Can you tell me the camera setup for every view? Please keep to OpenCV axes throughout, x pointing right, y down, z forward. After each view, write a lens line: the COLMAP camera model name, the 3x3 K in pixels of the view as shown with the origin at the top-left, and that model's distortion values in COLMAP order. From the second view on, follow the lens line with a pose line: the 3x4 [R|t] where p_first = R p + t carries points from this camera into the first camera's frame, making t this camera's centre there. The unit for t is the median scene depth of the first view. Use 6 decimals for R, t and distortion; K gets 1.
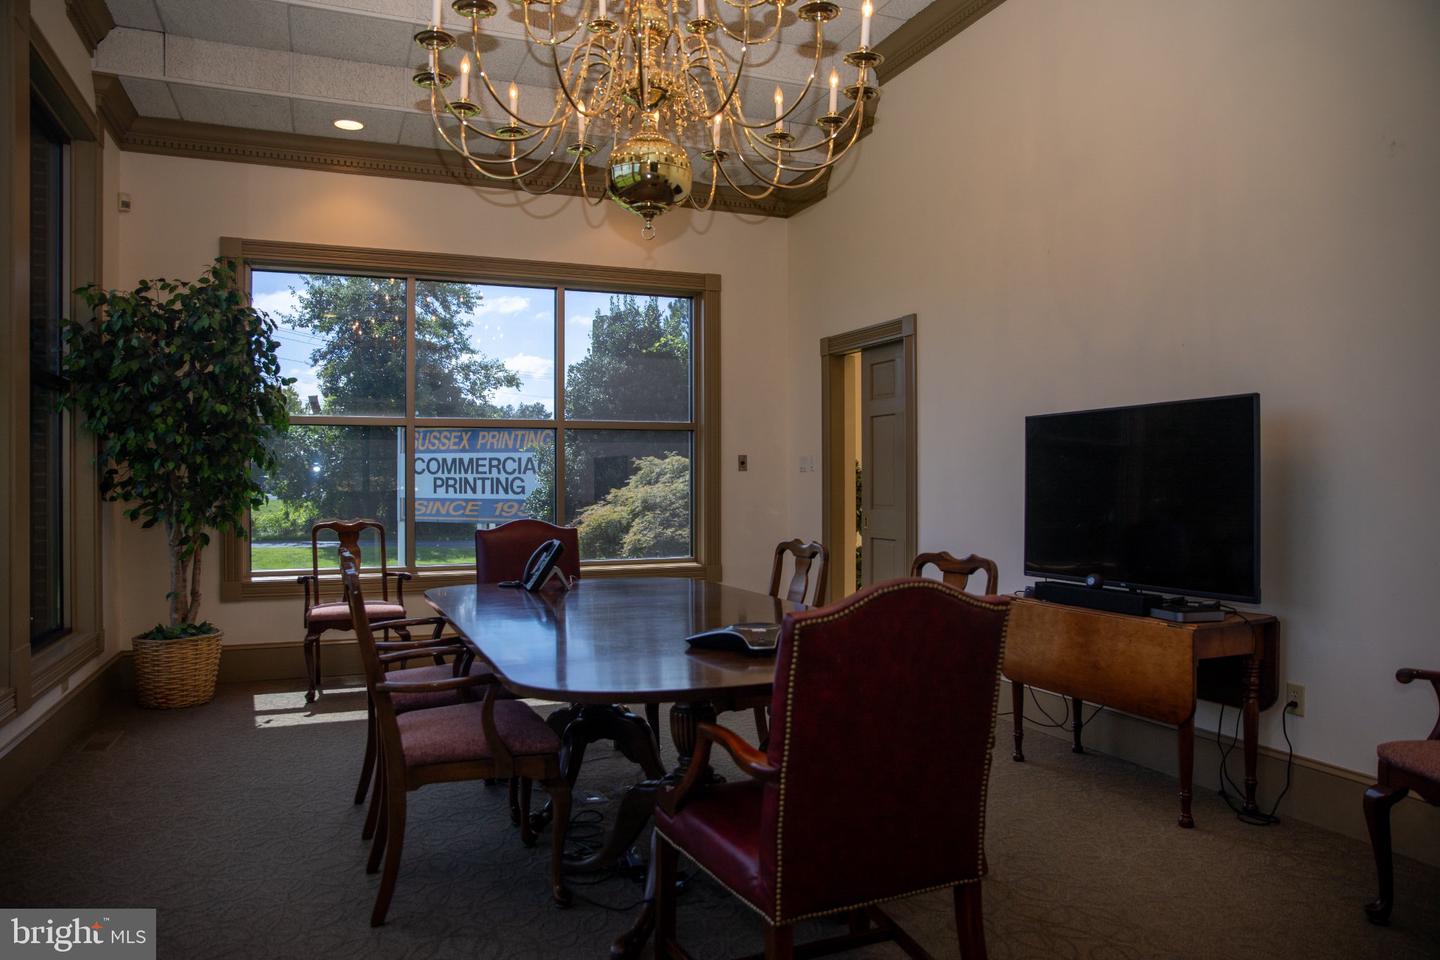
lens RADIAL K [[987.4, 0, 720.0], [0, 987.4, 480.0], [0, 0, 1]] dist [-0.103486, 0.088938]
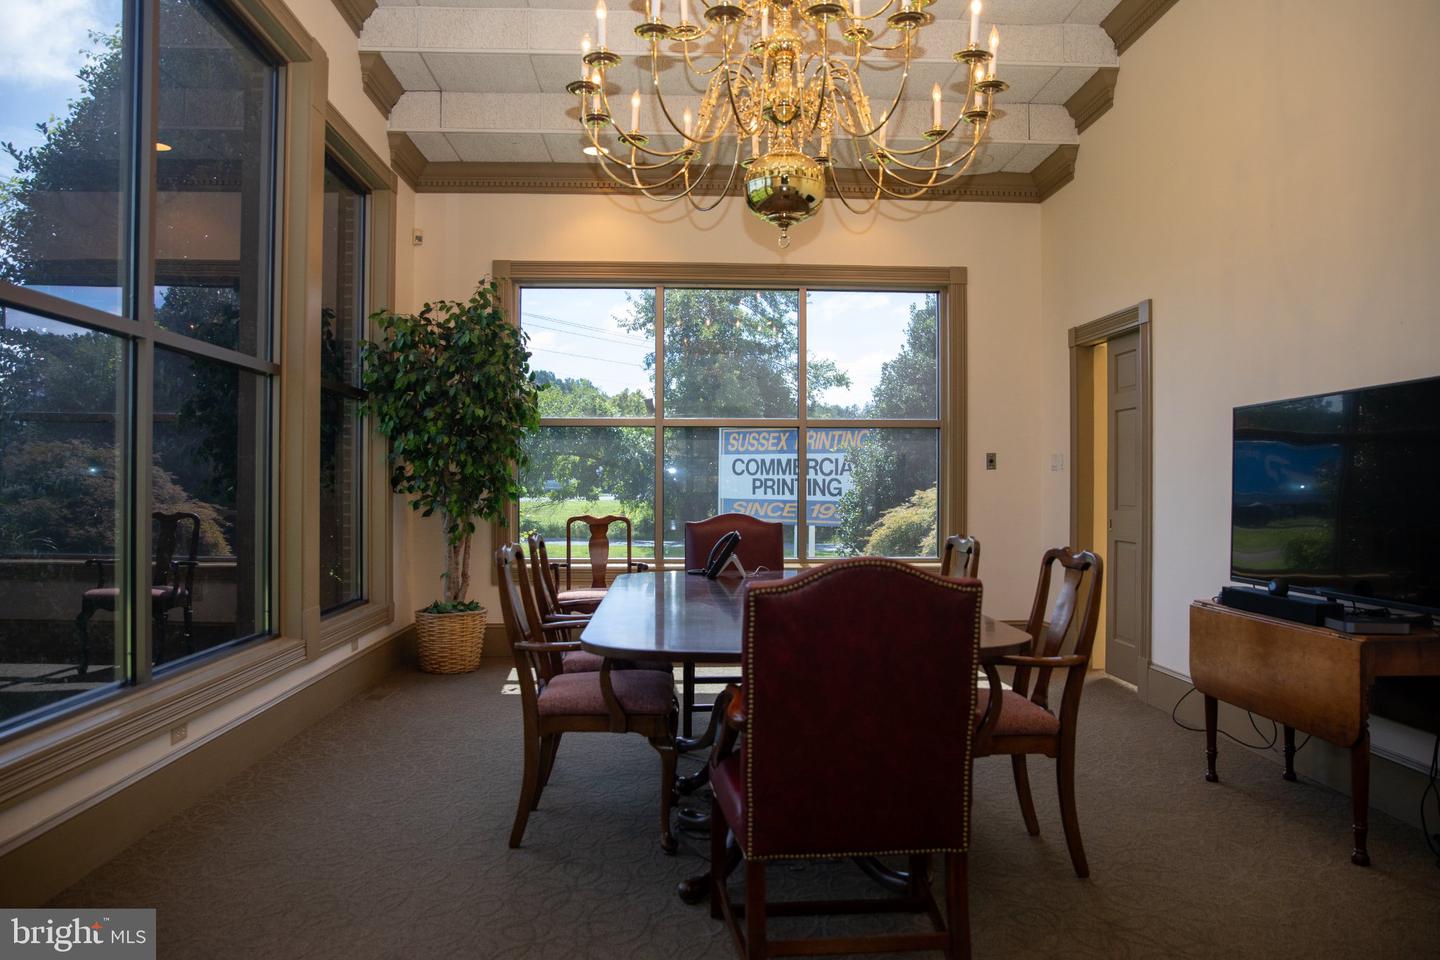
lens RADIAL K [[1040.5, 0, 720.0], [0, 1040.5, 480.0], [0, 0, 1]] dist [-0.100980, 0.086480]
pose [[0.941996, 0.004105, -0.335599, 0.154028], [-0.005115, 0.999985, -0.002123, 0.006324], [0.335585, 0.003716, 0.942003, -0.052555]]
